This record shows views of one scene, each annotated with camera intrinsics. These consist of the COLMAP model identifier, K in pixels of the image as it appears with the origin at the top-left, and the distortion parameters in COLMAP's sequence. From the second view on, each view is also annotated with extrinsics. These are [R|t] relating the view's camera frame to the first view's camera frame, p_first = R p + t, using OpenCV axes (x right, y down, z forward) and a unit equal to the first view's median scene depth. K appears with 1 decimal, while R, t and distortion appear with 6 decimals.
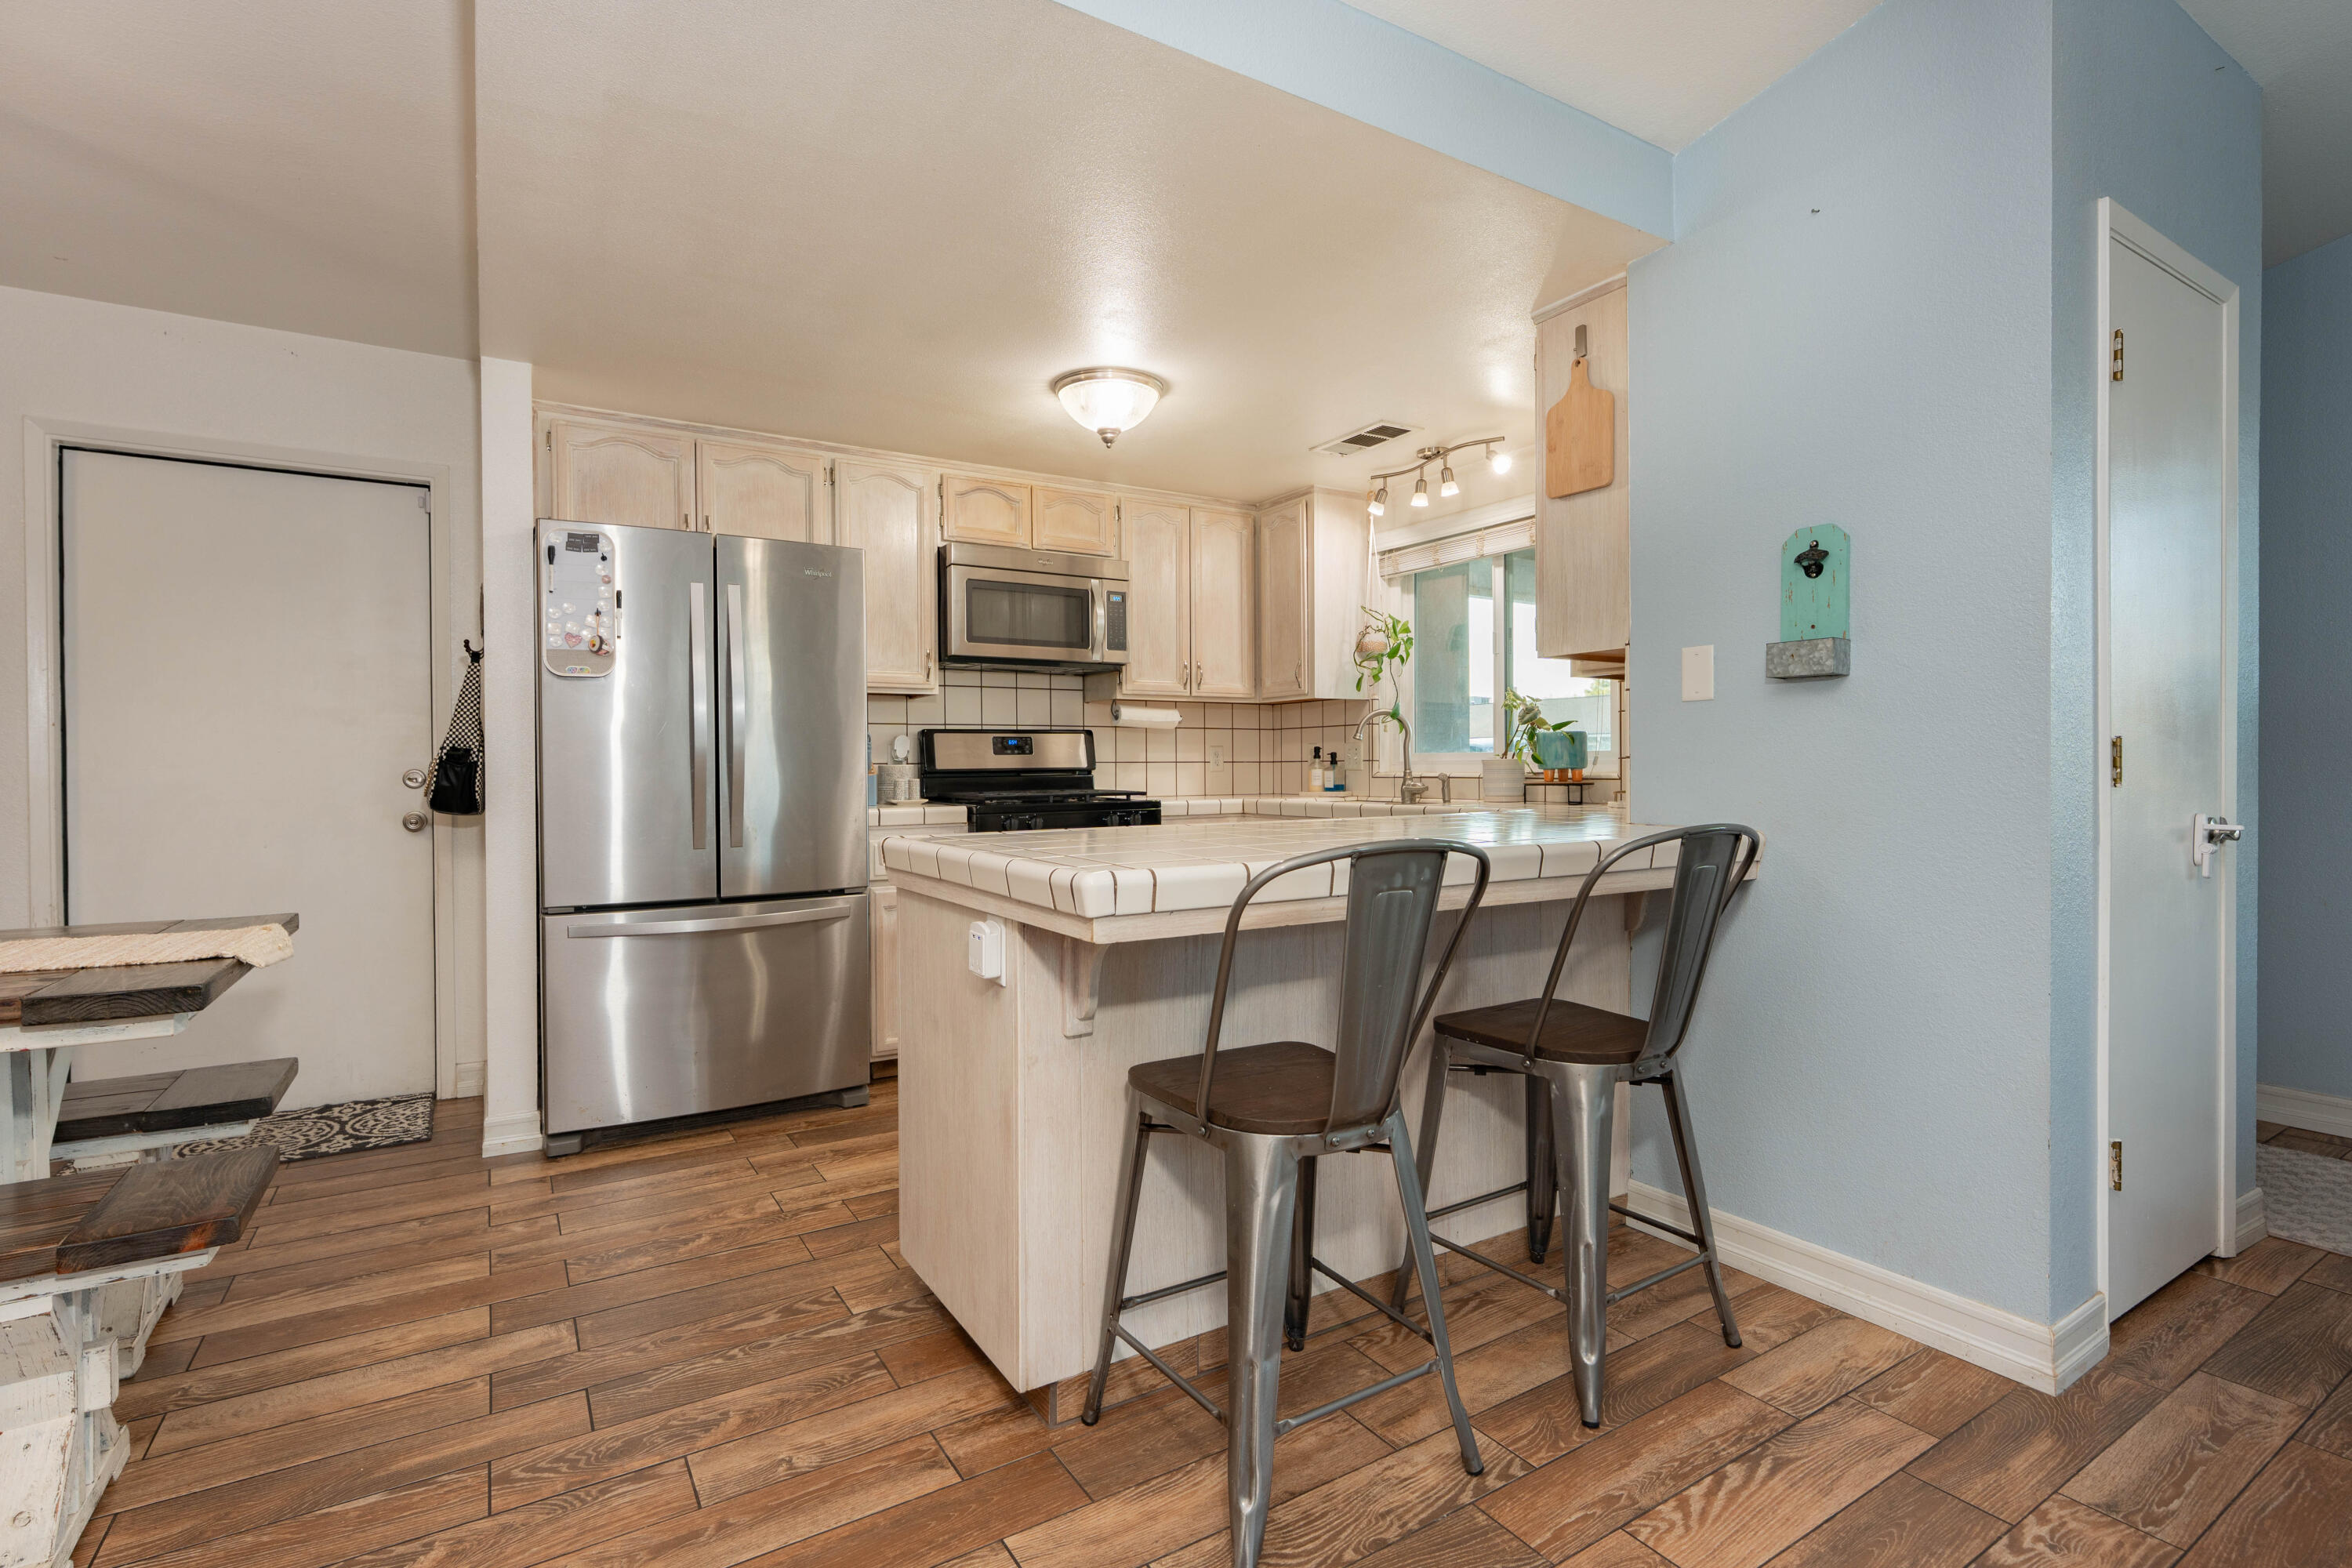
lens RADIAL K [[1100.0, 0, 1189.6], [0, 1100.0, 788.0], [0, 0, 1]] dist [-0.003089, 0.000748]
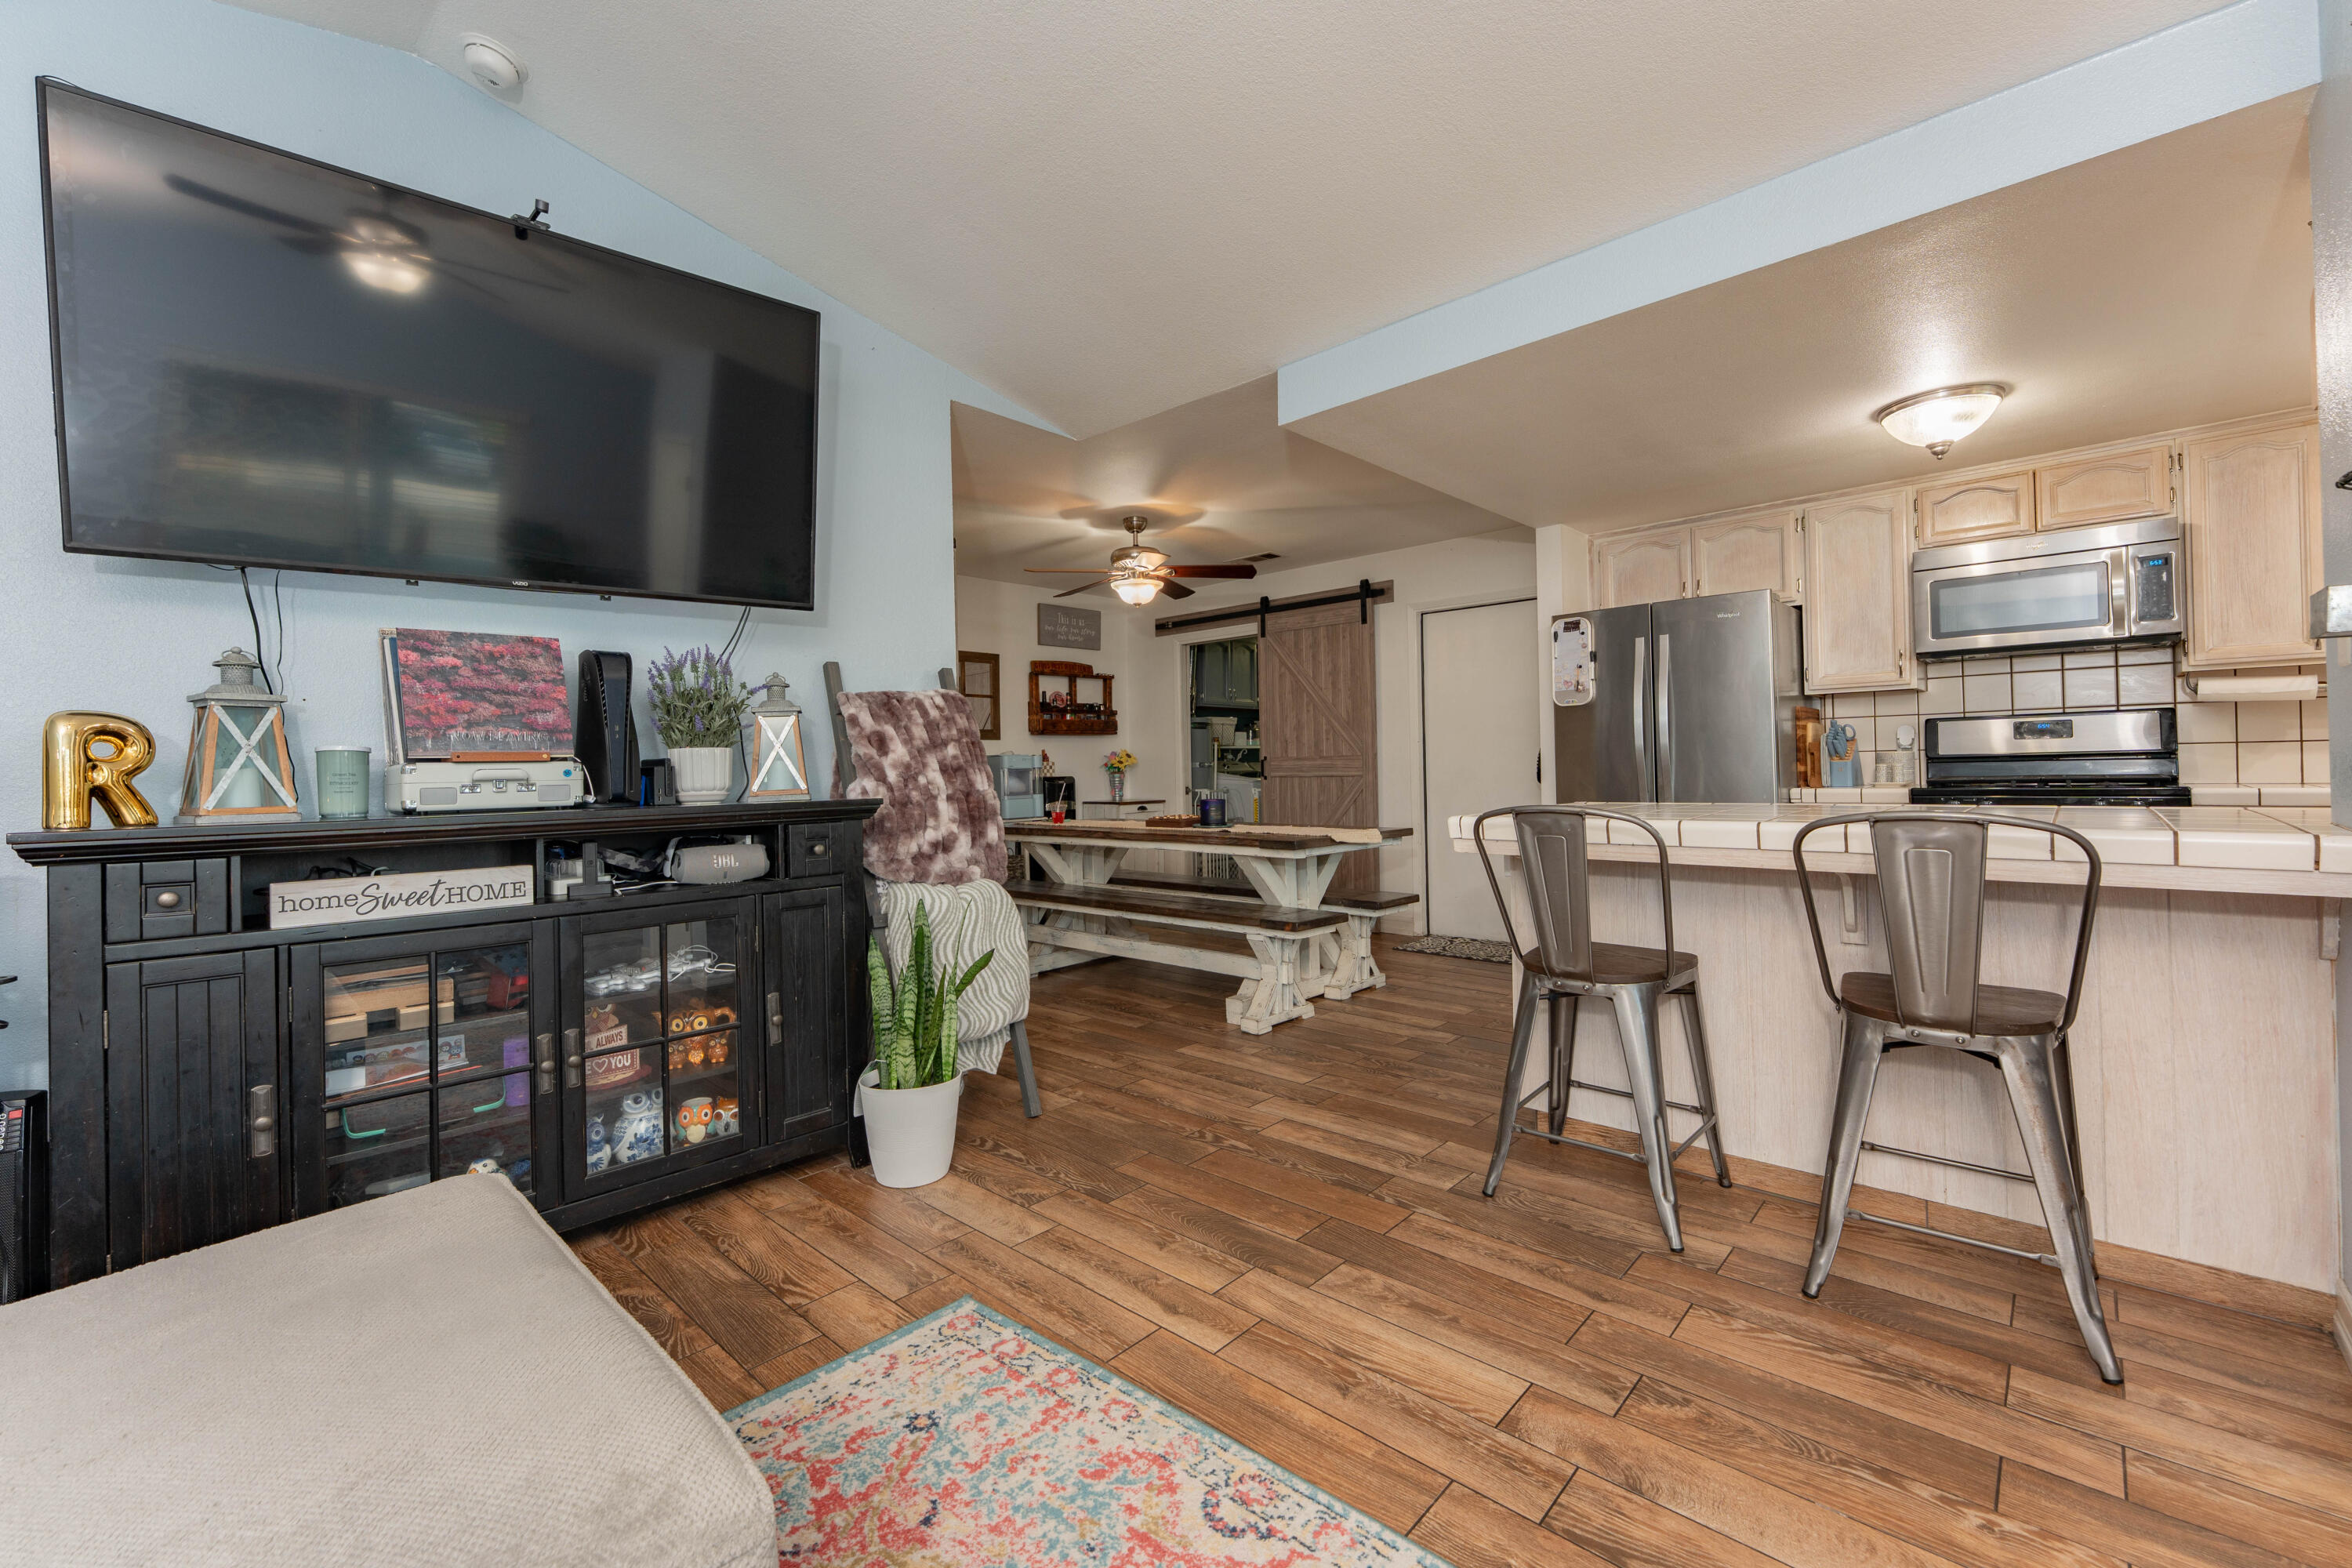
lens RADIAL K [[967.6, 0, 1153.8], [0, 967.6, 757.1], [0, 0, 1]] dist [-0.001697, 0.000772]
pose [[0.236915, -0.012735, -0.971447, 0.767714], [0.002872, 0.999919, -0.012408, -0.006445], [0.971526, 0.000149, 0.236933, 0.019758]]
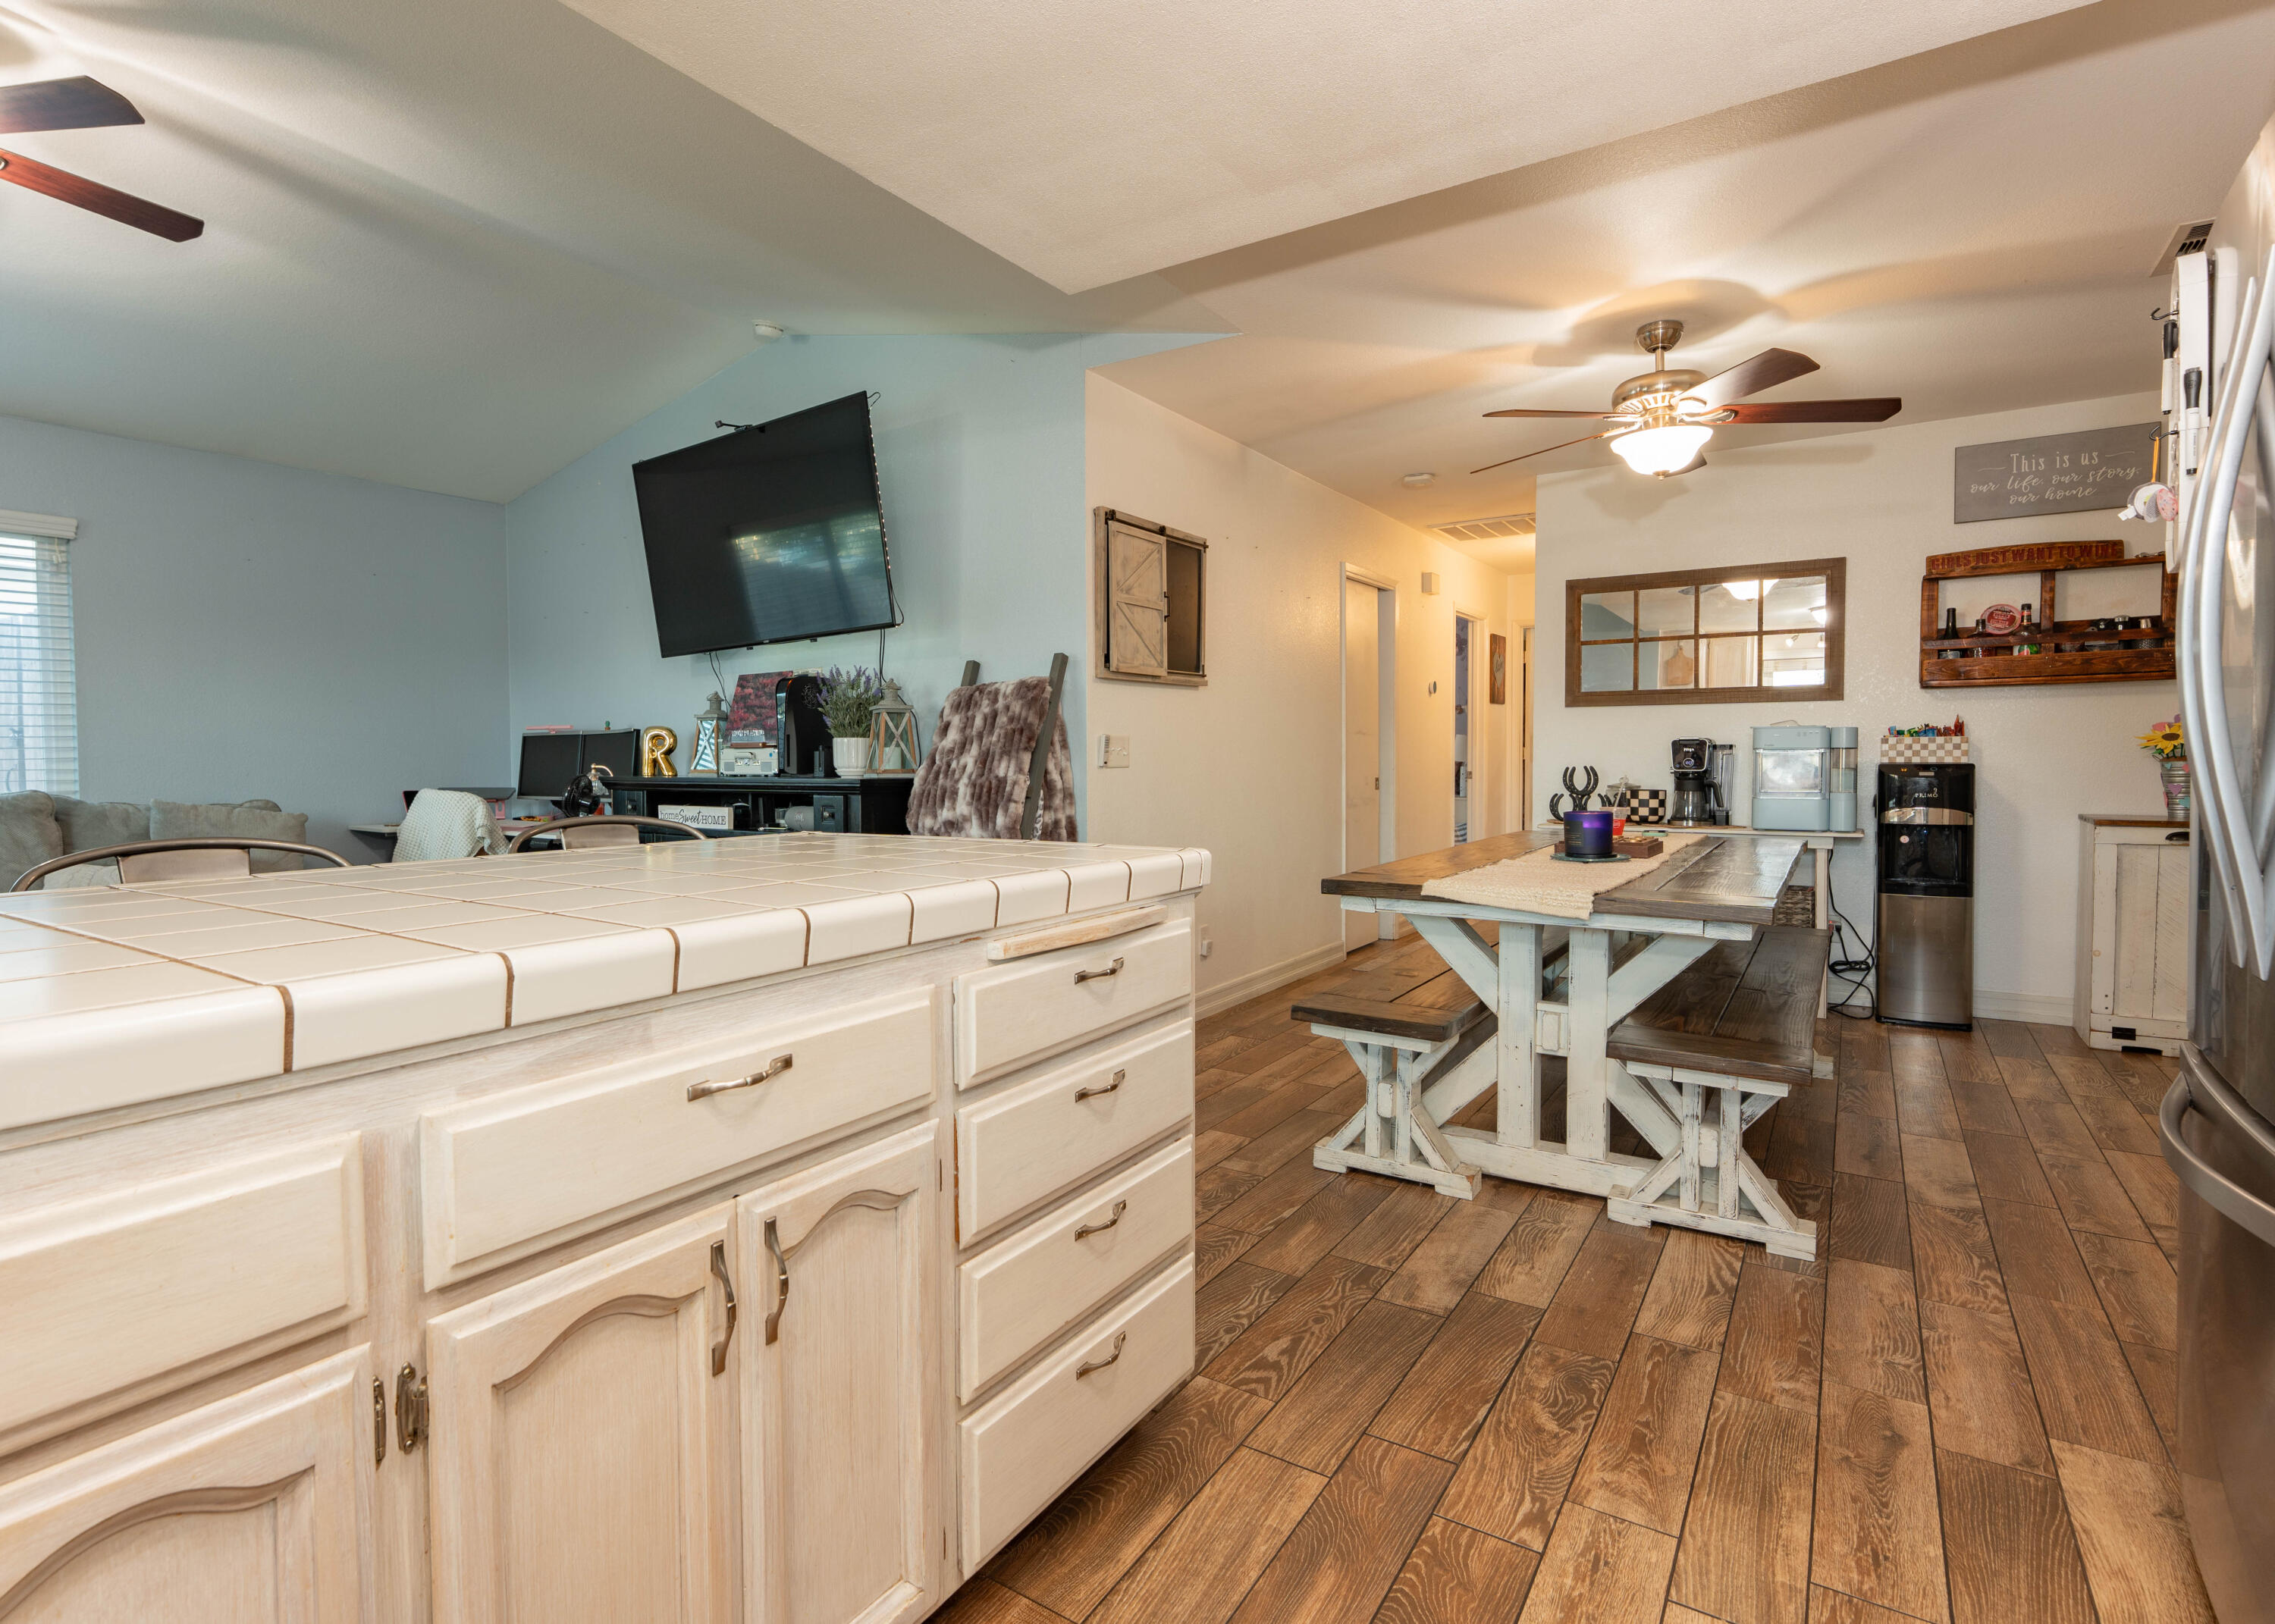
lens RADIAL K [[1144.8, 0, 1050.2], [0, 1144.8, 790.3], [0, 0, 1]] dist [0.000067, -0.002809]
pose [[-0.925840, 0.019781, -0.377397, 0.108449], [0.002246, 0.998899, 0.046849, -0.028405], [0.377908, 0.042527, -0.924866, 1.326293]]
